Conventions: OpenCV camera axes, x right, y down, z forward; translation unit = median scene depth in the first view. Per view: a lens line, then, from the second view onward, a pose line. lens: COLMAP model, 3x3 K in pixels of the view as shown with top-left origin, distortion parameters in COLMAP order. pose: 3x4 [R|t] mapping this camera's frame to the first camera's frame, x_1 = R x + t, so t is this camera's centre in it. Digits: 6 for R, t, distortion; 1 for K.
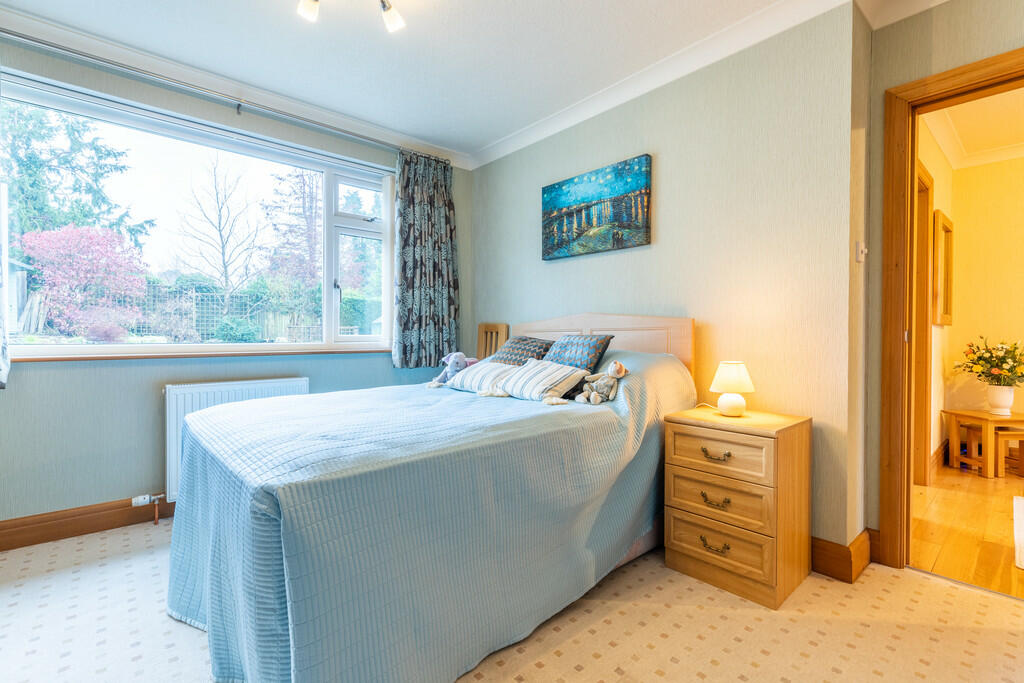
lens RADIAL K [[465.5, 0, 510.7], [0, 465.5, 339.6], [0, 0, 1]] dist [-0.000539, -0.000029]
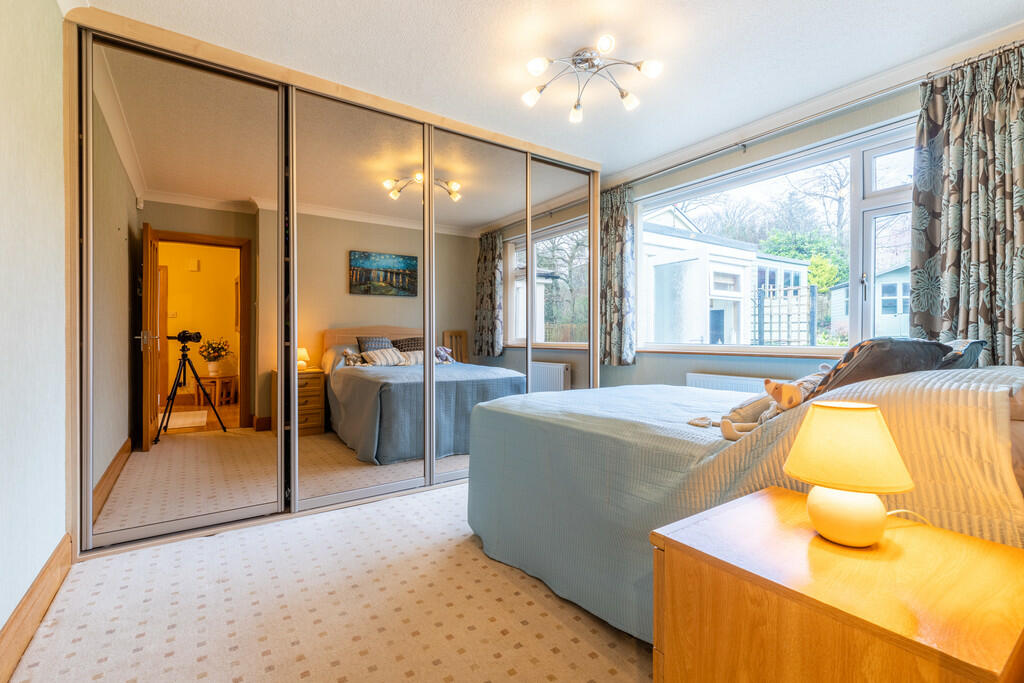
lens RADIAL K [[465.5, 0, 511.9], [0, 465.5, 338.5], [0, 0, 1]] dist [-0.000539, -0.000029]
pose [[-0.125280, 0.002307, -0.992119, 1.058915], [-0.011345, 0.999929, 0.003758, -0.010473], [0.992057, 0.011727, -0.125245, 0.893632]]
